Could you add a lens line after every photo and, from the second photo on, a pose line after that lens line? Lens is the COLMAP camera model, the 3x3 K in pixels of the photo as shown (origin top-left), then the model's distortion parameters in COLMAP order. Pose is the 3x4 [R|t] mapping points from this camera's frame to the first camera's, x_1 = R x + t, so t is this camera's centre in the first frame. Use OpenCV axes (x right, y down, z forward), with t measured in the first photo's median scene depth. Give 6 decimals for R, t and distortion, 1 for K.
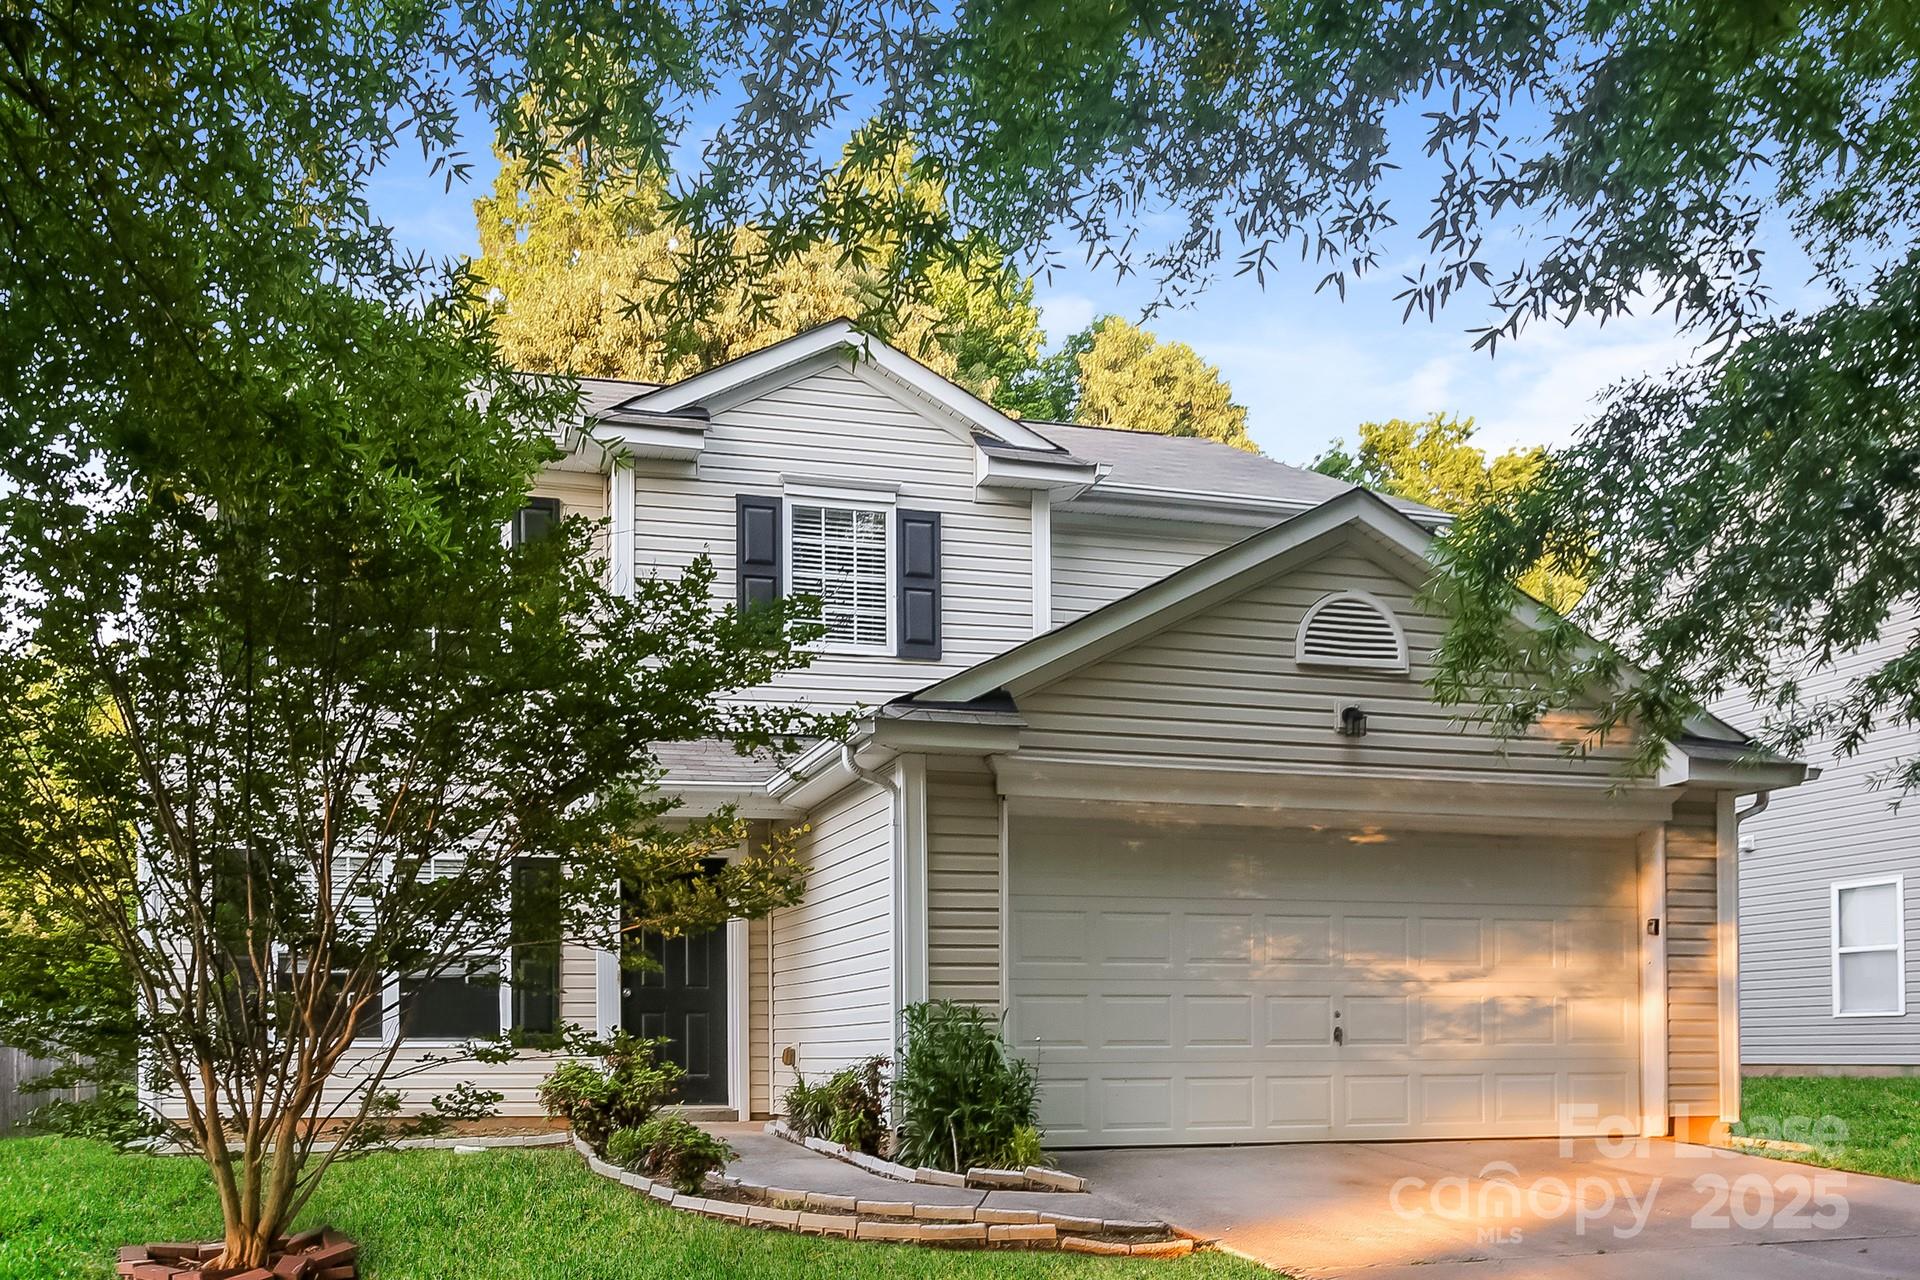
lens RADIAL K [[1214.6, 0, 959.7], [0, 1214.6, 688.3], [0, 0, 1]] dist [0.003977, 0.003880]
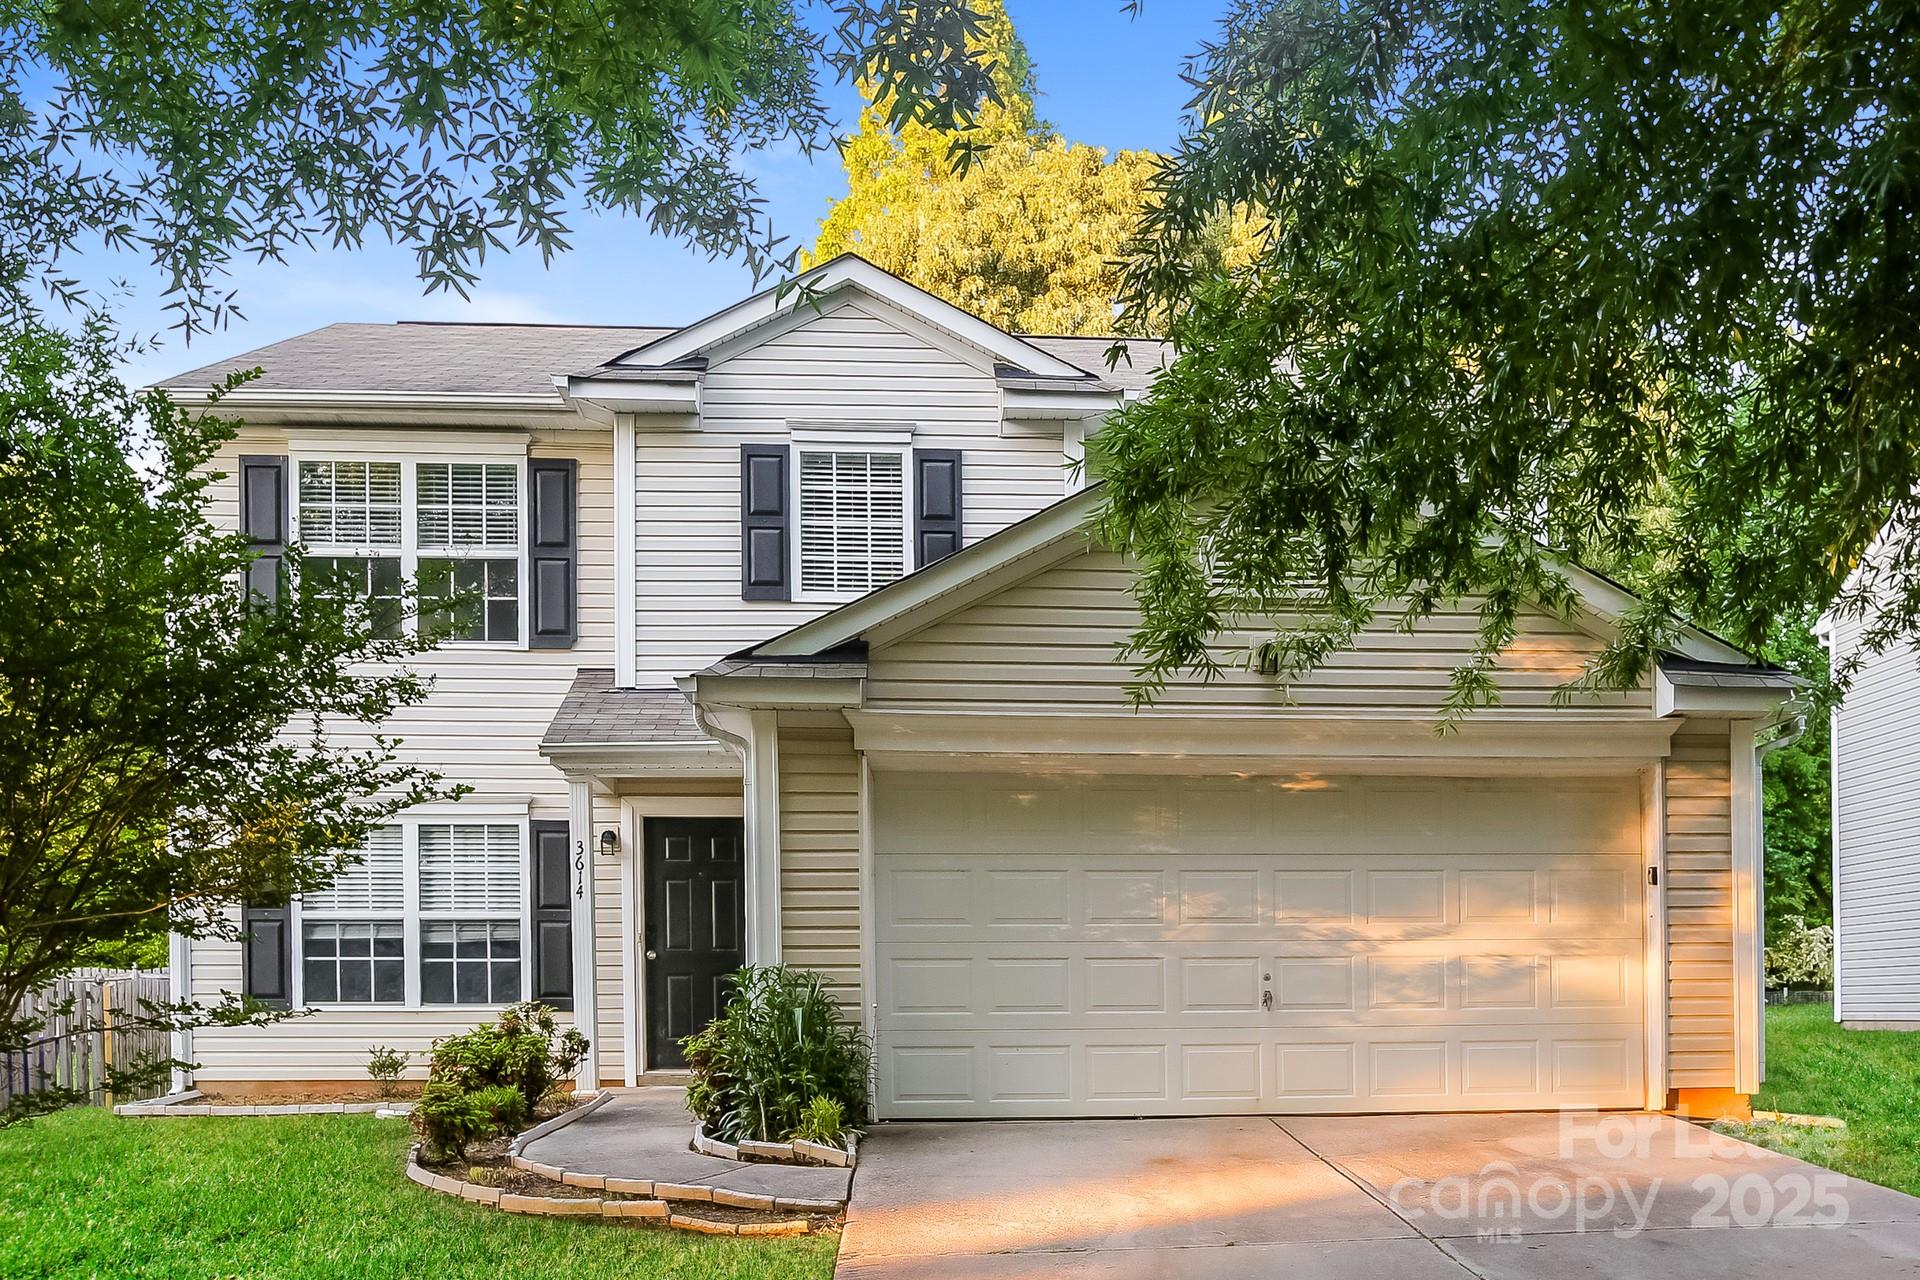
lens RADIAL K [[1274.9, 0, 960.0], [0, 1274.9, 640.0], [0, 0, 1]] dist [-0.005625, -0.005857]
pose [[0.990622, -0.038649, -0.131054, 0.208888], [0.039433, 0.999216, 0.003389, 0.000941], [0.130820, -0.008525, 0.991370, 0.015942]]
